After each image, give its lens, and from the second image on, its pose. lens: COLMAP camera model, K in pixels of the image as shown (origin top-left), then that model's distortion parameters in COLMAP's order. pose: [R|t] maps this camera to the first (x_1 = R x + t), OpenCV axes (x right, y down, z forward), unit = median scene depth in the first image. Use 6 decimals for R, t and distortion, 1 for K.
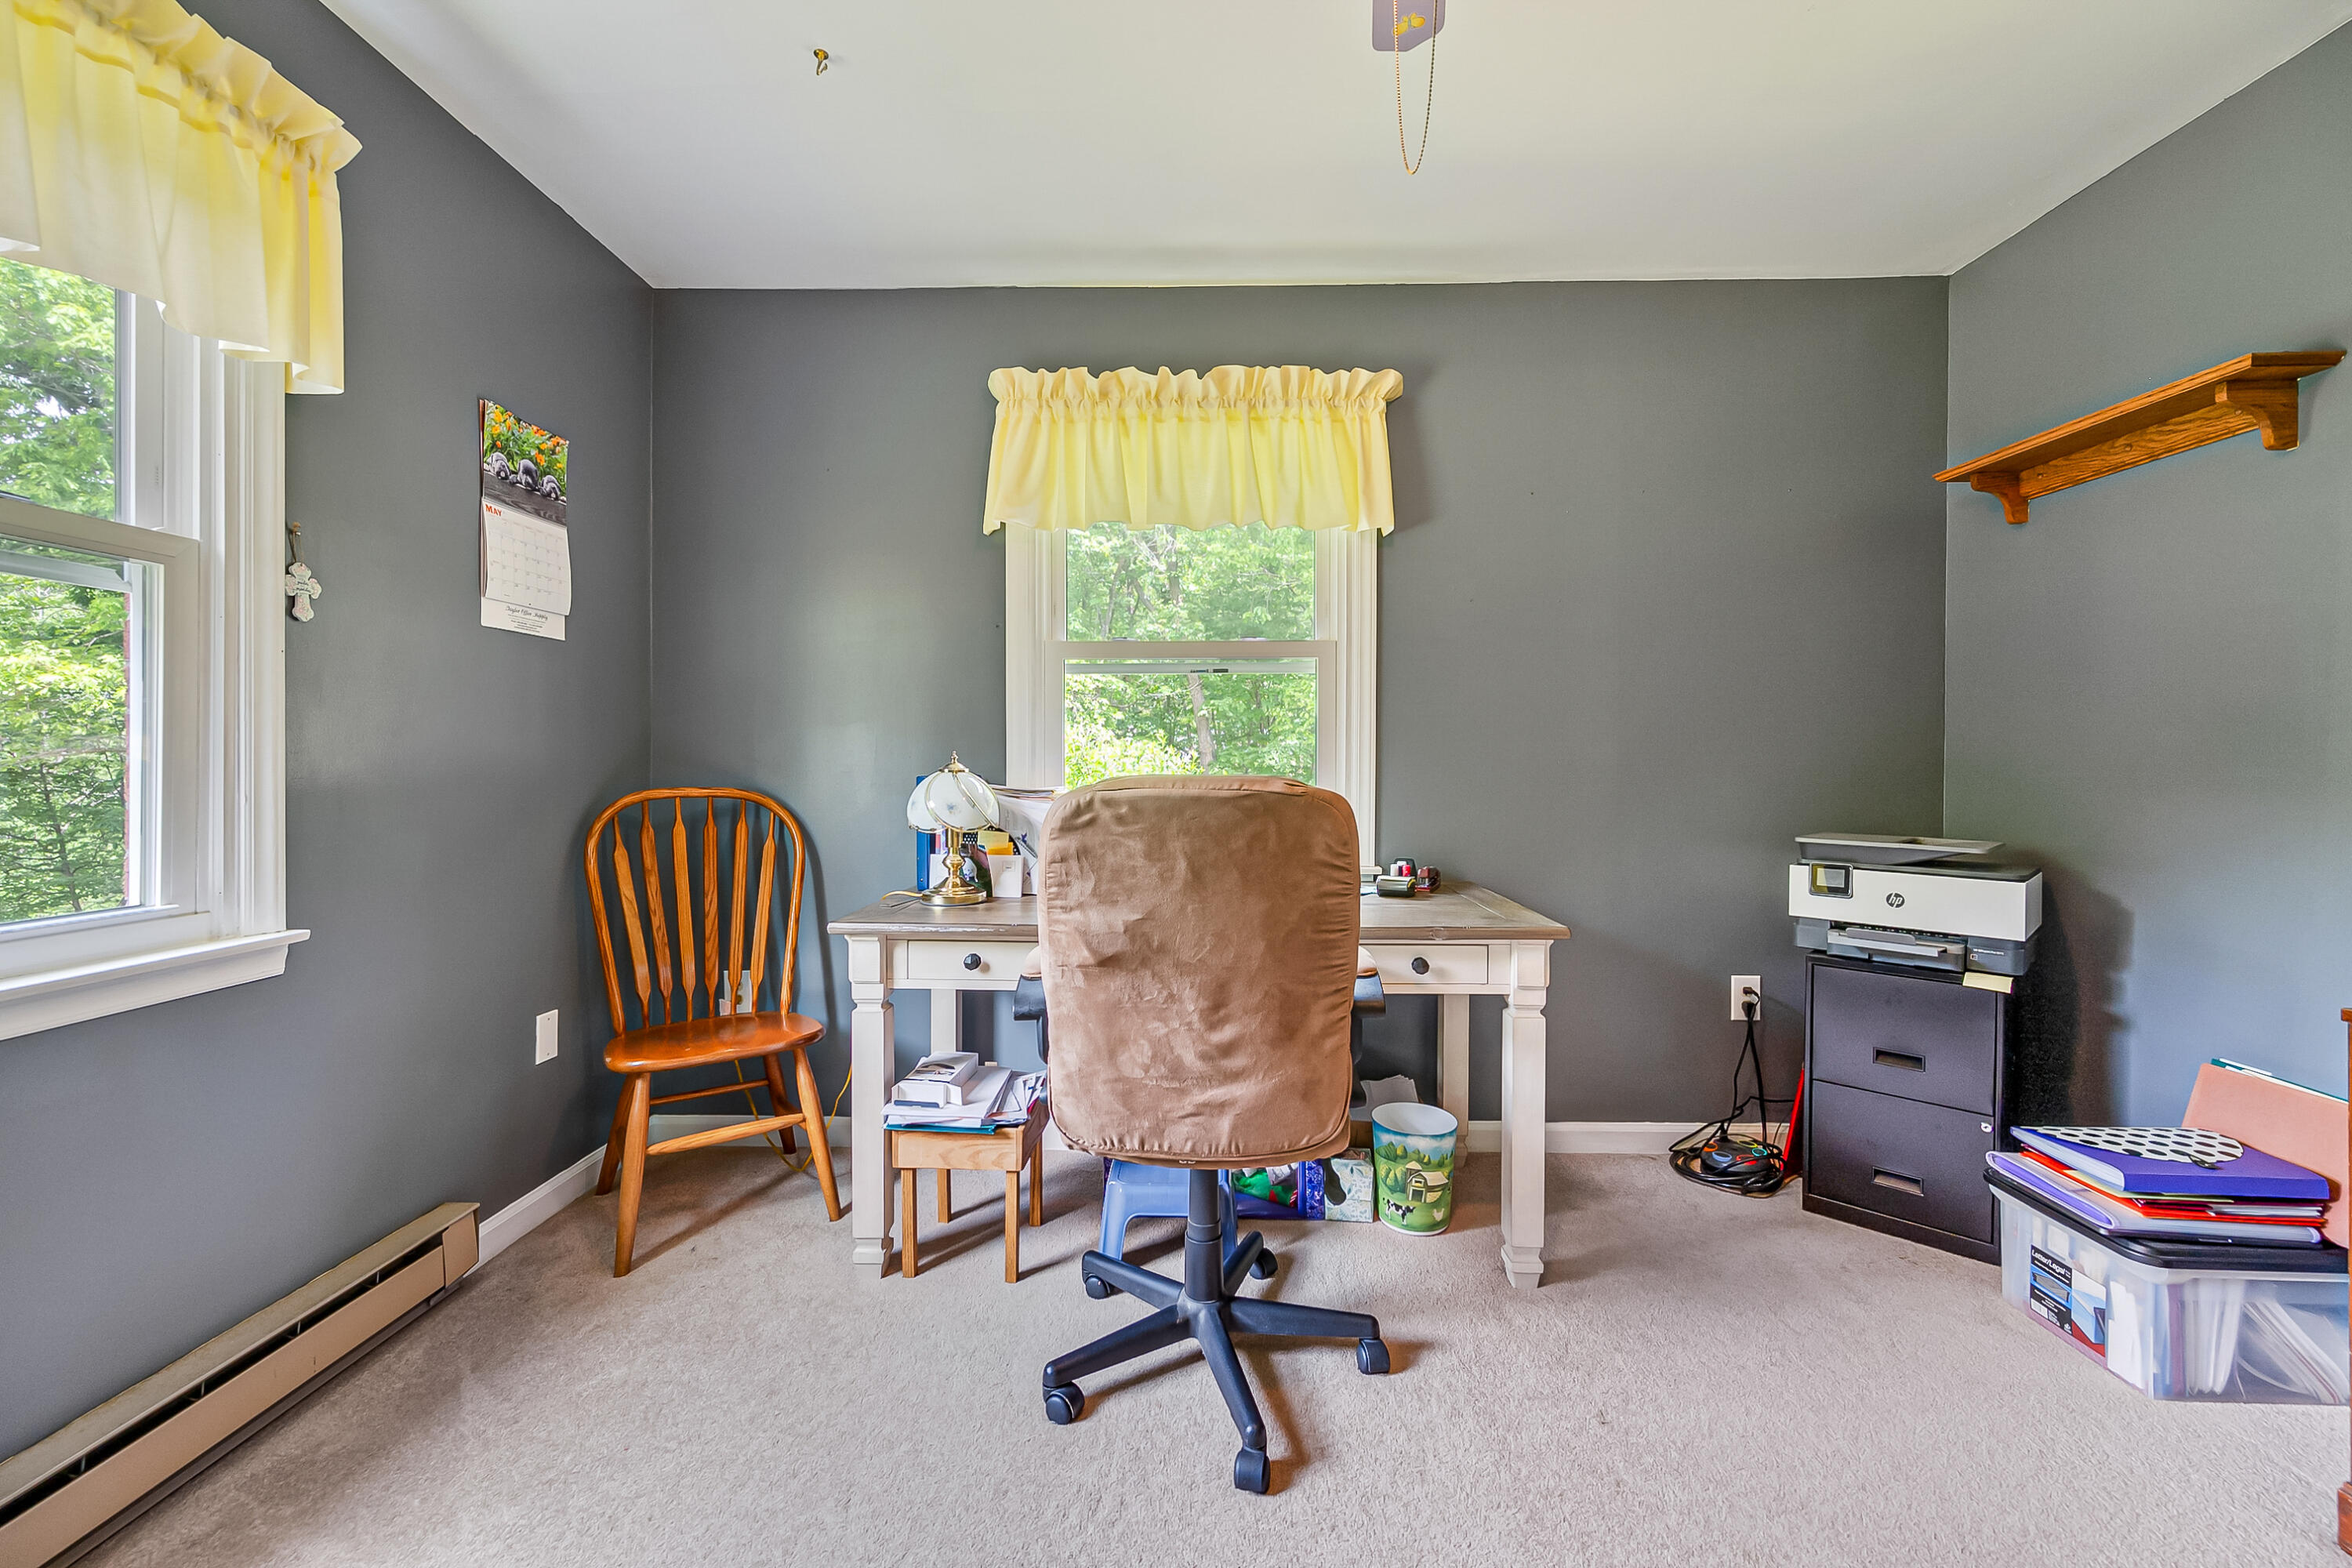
lens RADIAL K [[932.2, 0, 1177.4], [0, 932.2, 780.8], [0, 0, 1]] dist [0.000157, 0.000487]
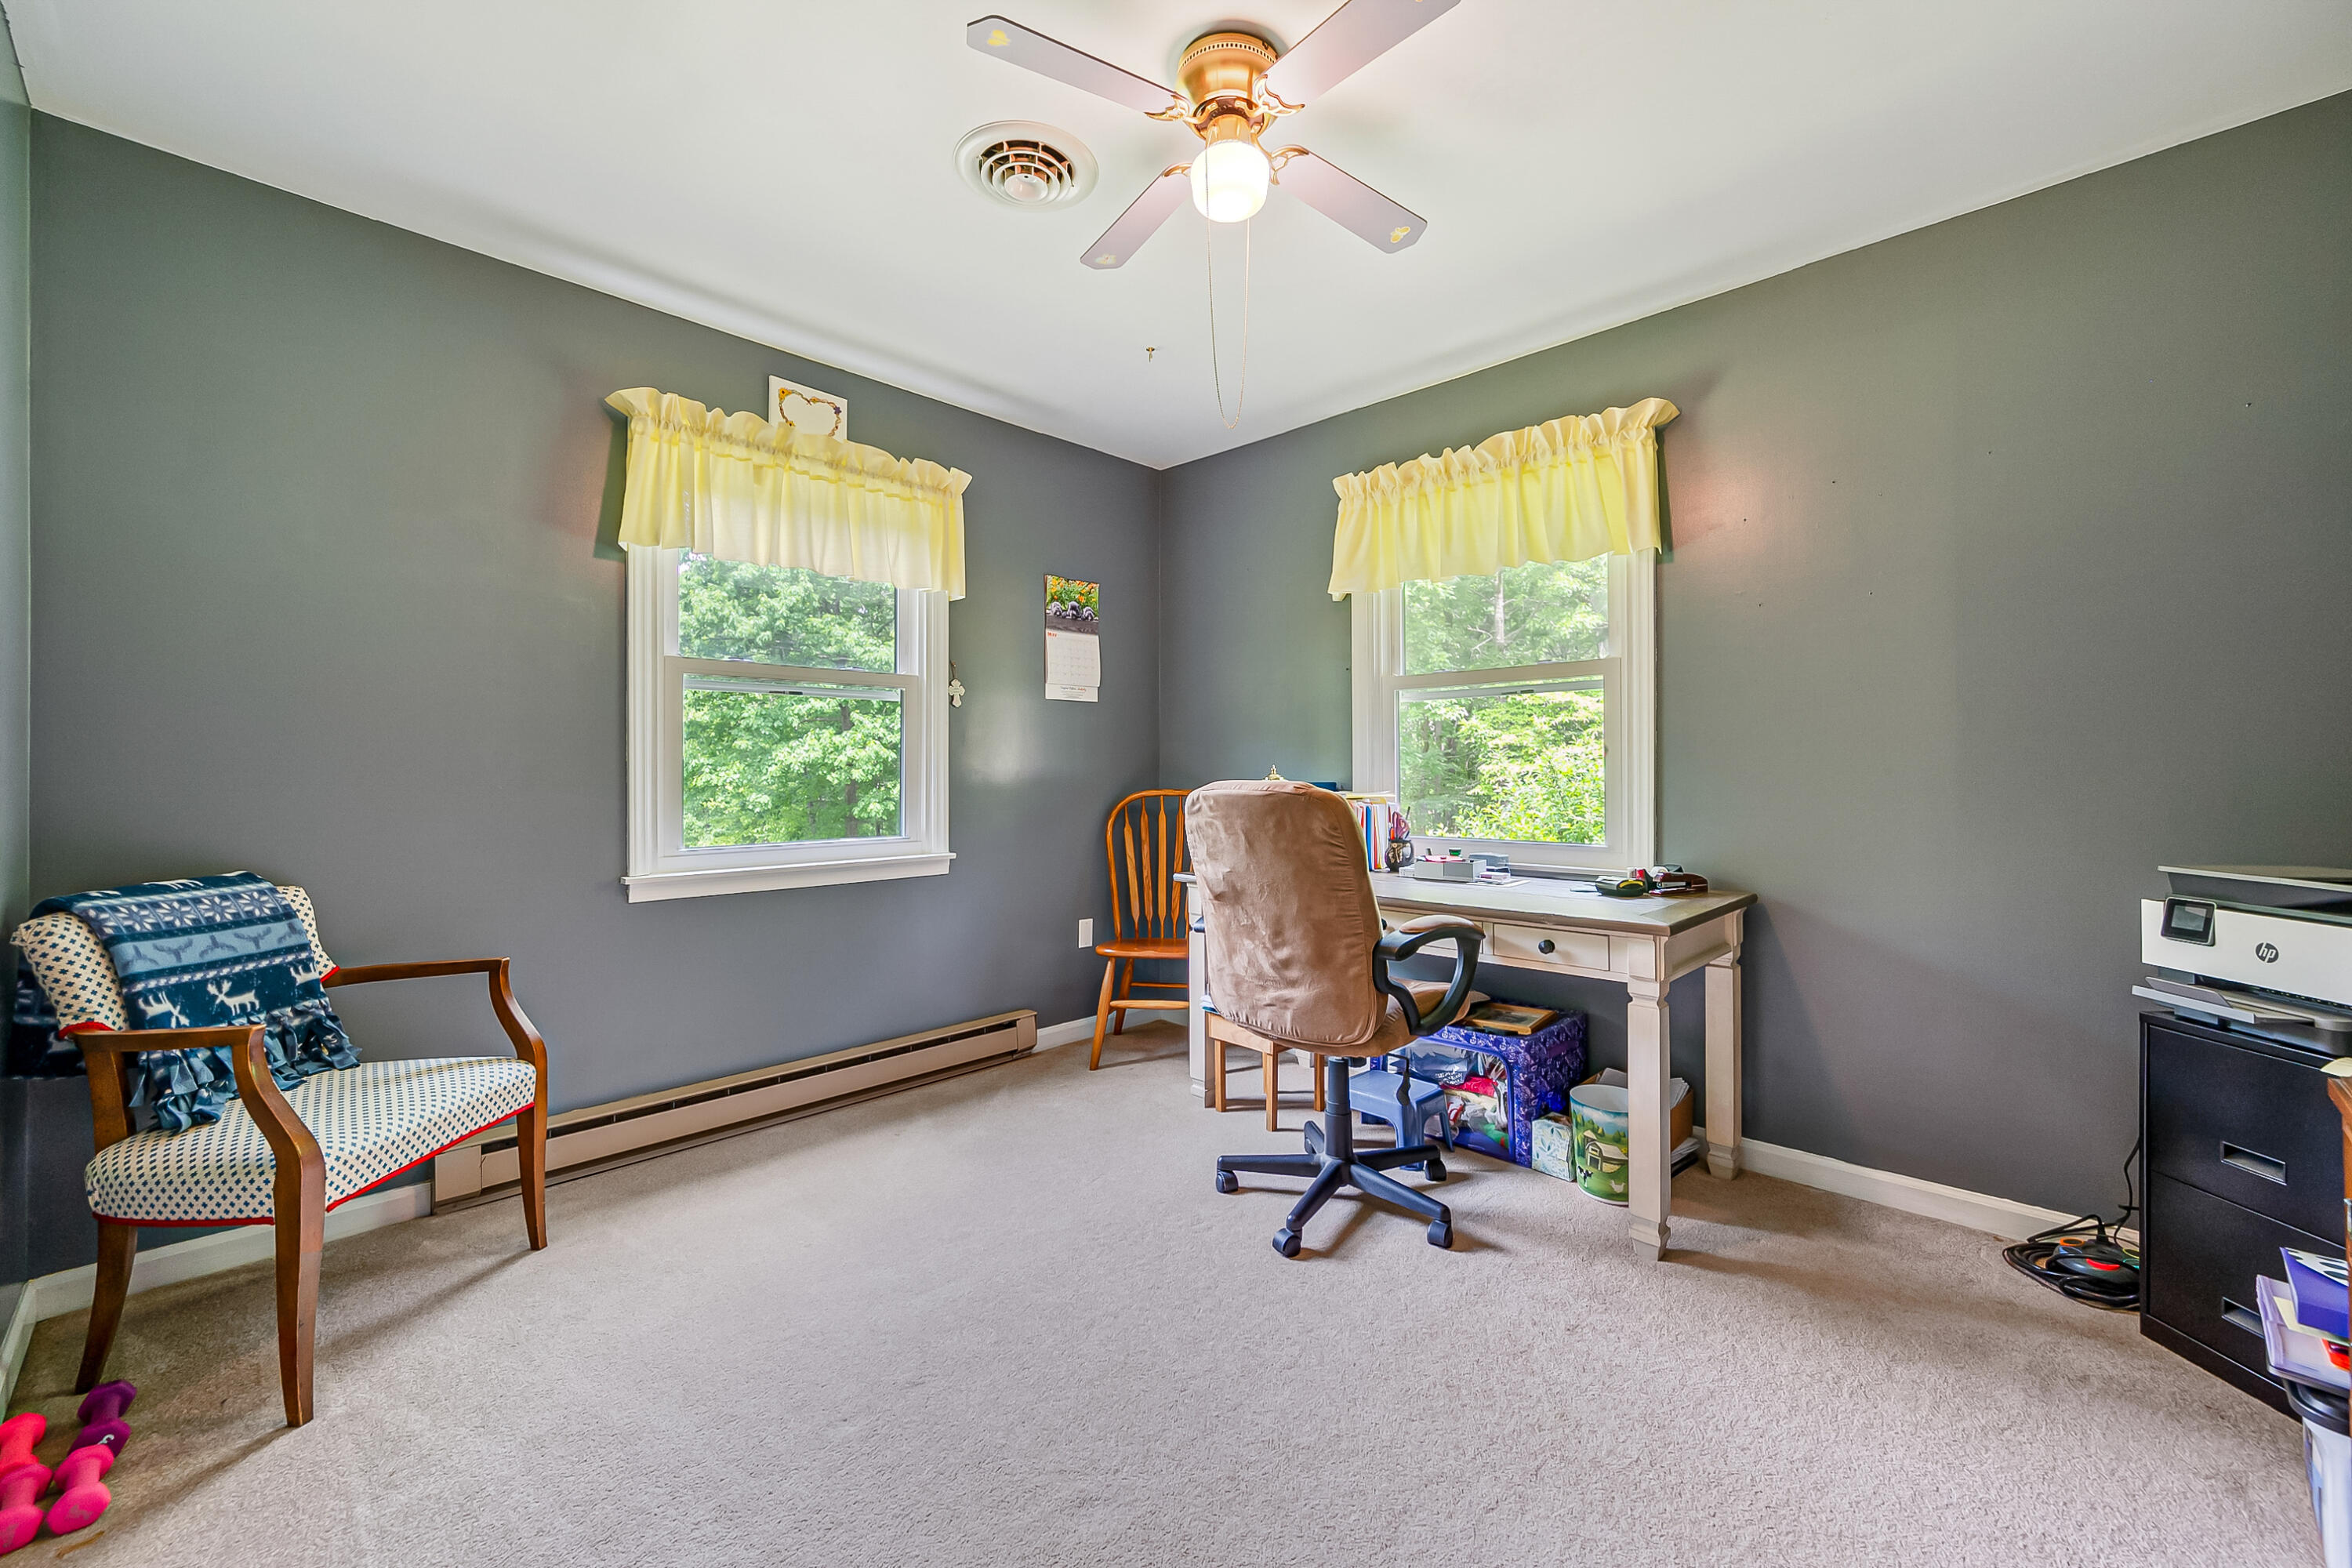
lens RADIAL K [[932.2, 0, 1177.4], [0, 932.2, 780.8], [0, 0, 1]] dist [0.000157, 0.000487]
pose [[0.732690, 0.003072, -0.680556, 0.649575], [-0.009217, 0.999943, -0.005409, 0.002042], [0.680501, 0.010236, 0.732676, -0.152696]]
